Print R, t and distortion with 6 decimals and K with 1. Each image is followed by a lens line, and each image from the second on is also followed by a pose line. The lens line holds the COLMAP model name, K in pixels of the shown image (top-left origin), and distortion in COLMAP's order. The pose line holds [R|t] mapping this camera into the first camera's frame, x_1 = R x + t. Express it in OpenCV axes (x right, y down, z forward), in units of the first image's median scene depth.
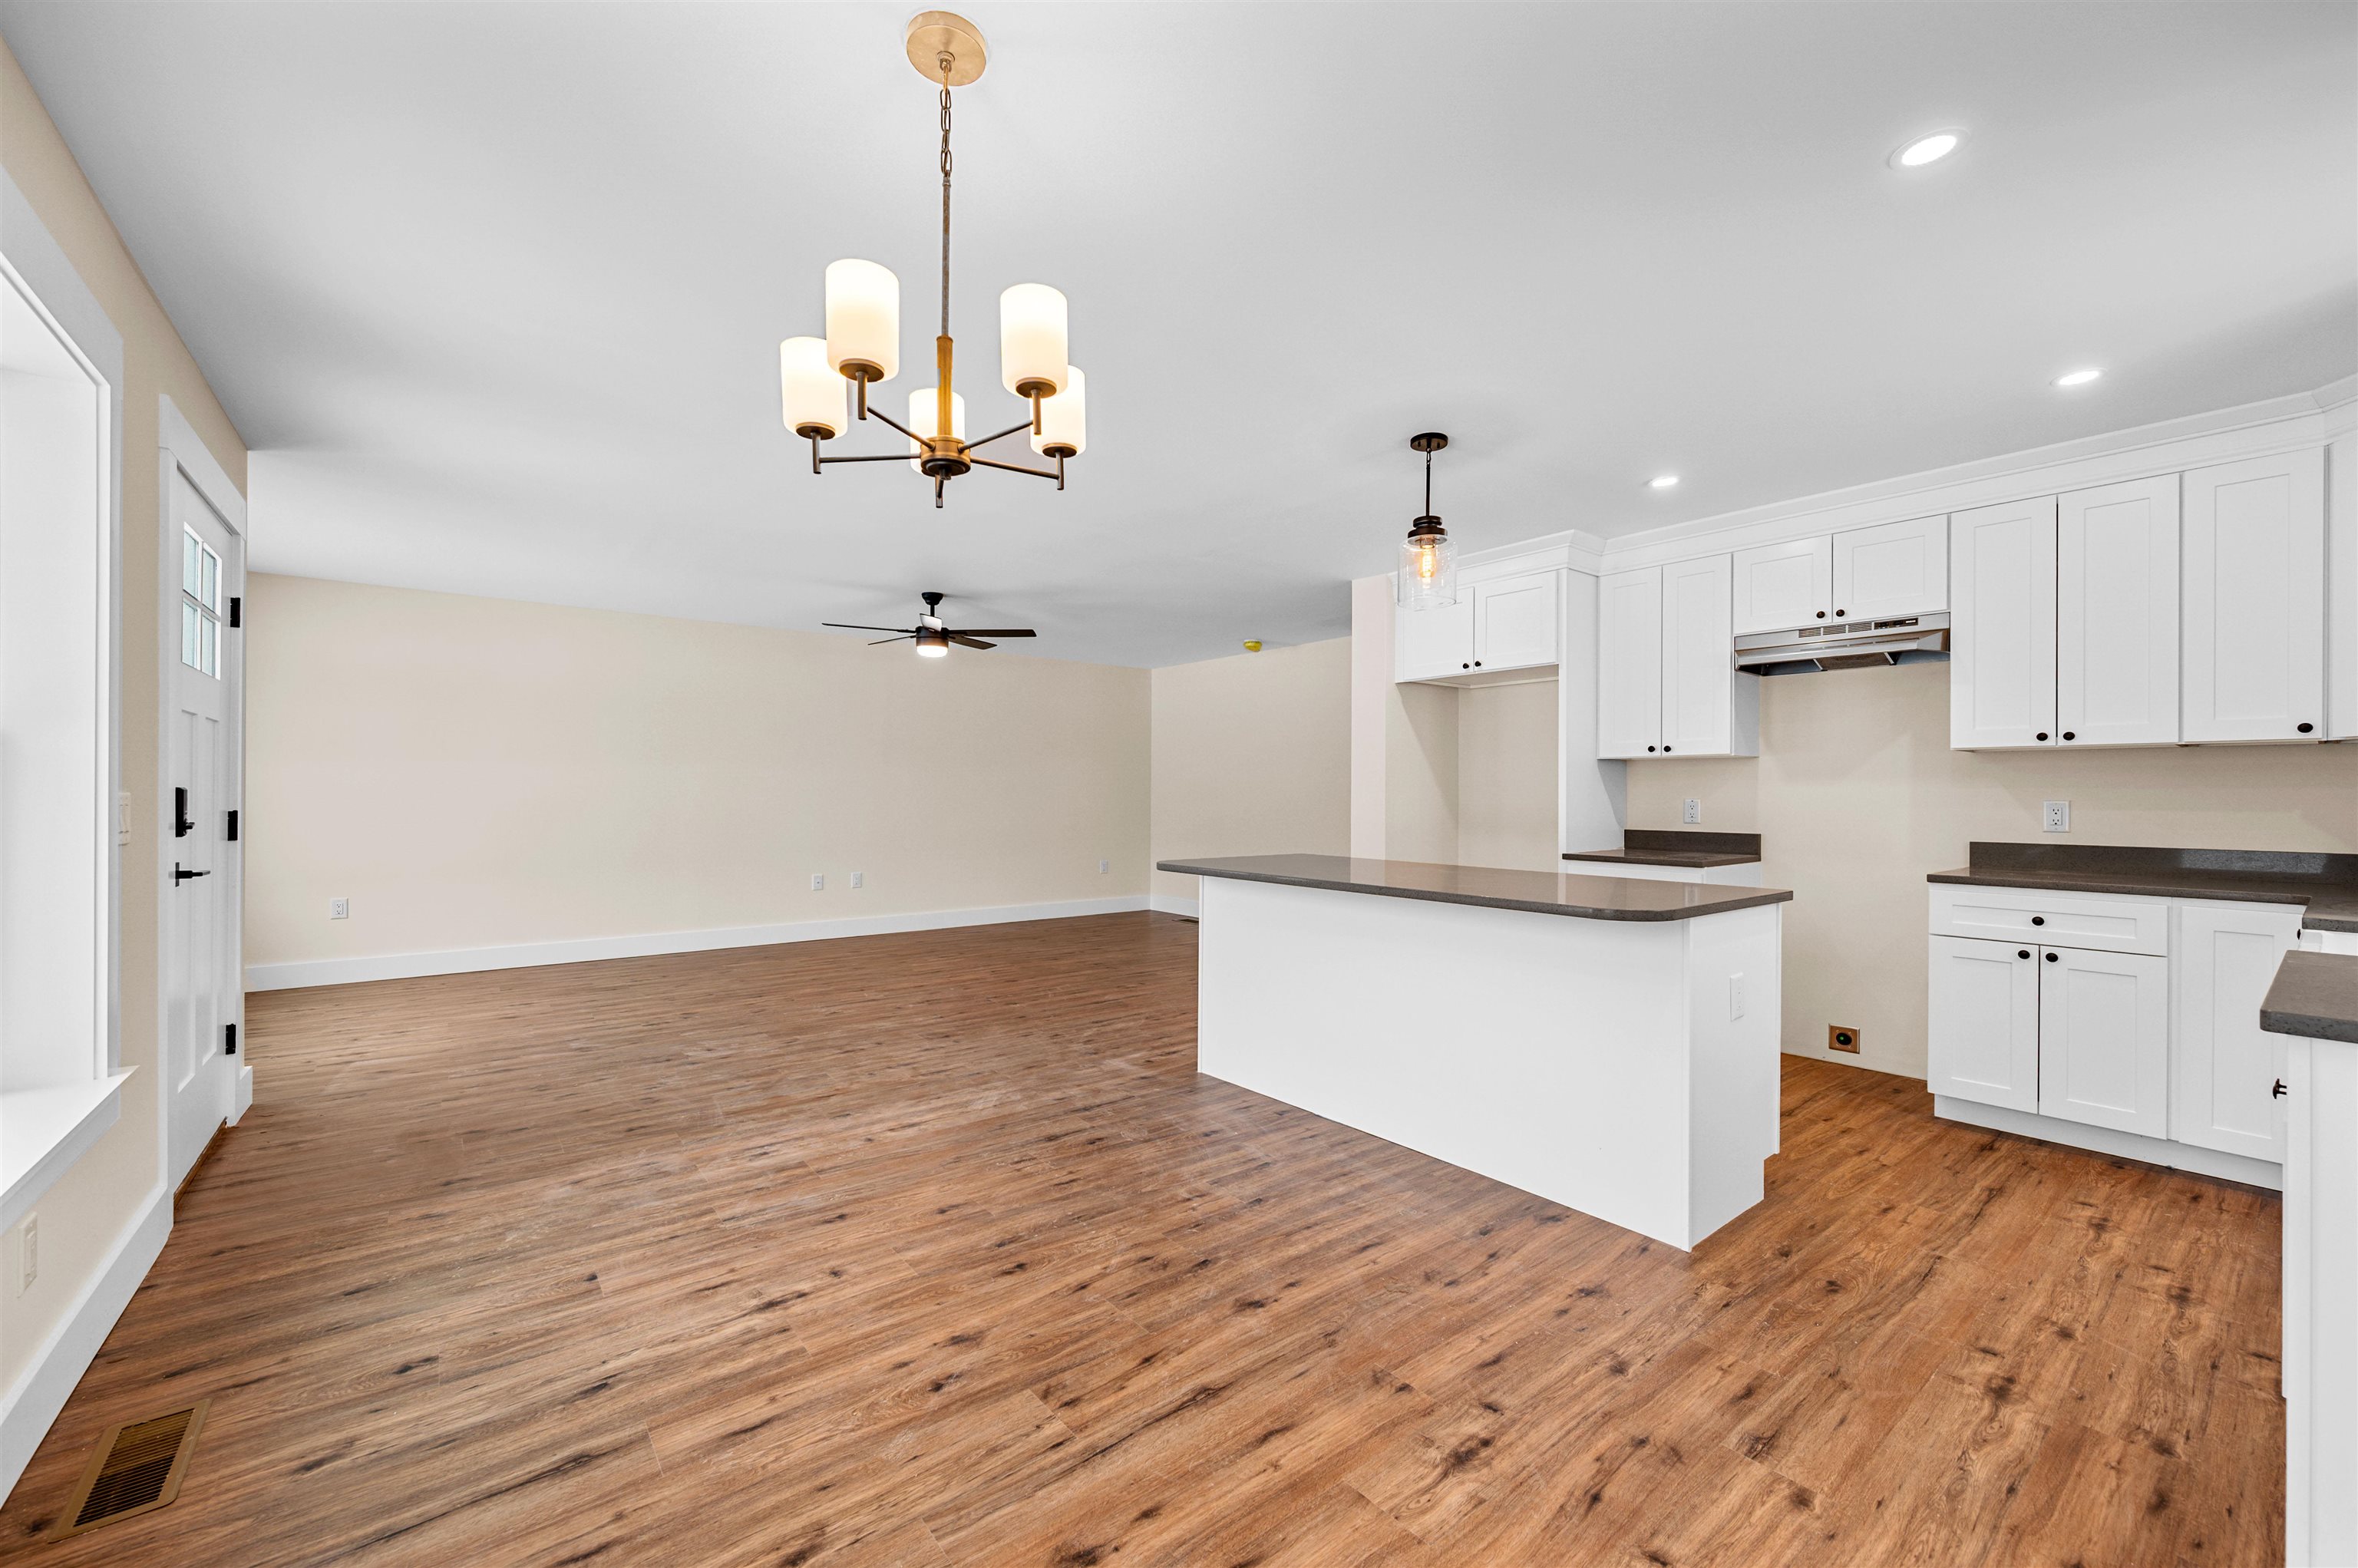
lens RADIAL K [[970.6, 0, 1188.5], [0, 970.6, 790.8], [0, 0, 1]] dist [0.000820, -0.000443]
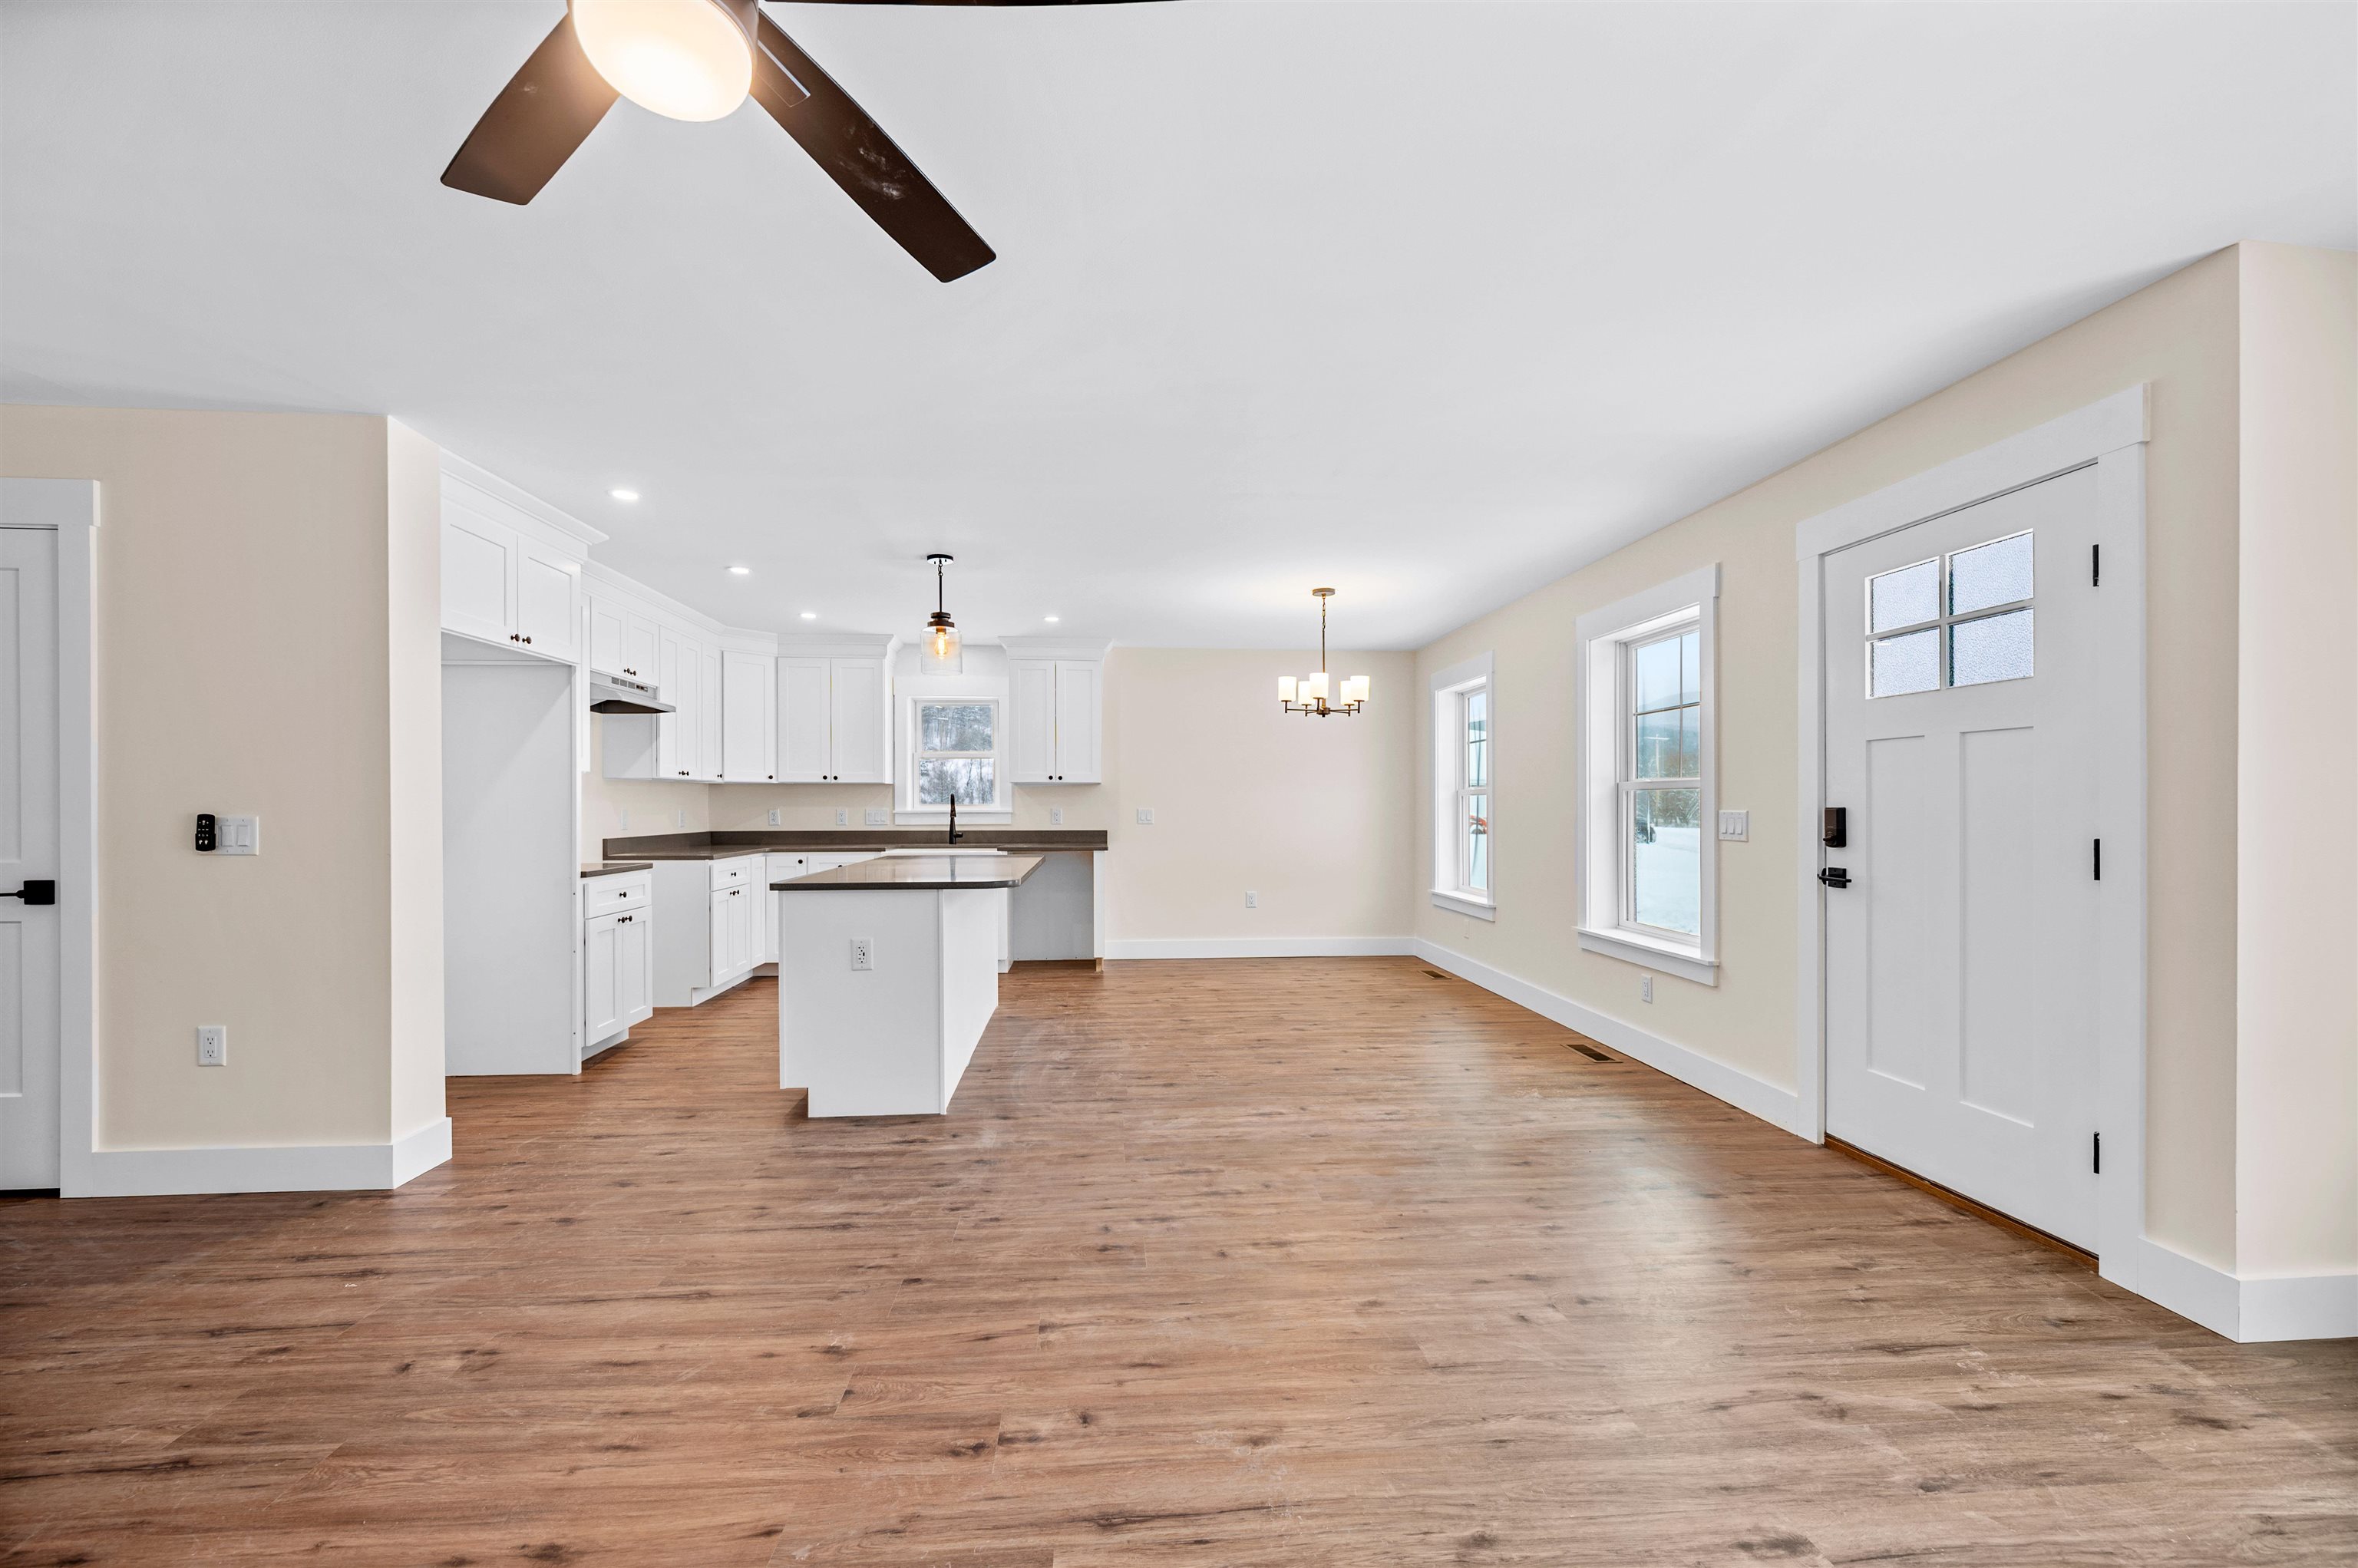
lens RADIAL K [[970.6, 0, 1172.4], [0, 970.6, 800.8], [0, 0, 1]] dist [0.000820, -0.000443]
pose [[-0.835737, -0.001128, 0.549129, -0.783604], [-0.003957, 0.999984, -0.003968, -0.001711], [-0.549115, -0.005489, -0.835728, 1.931943]]
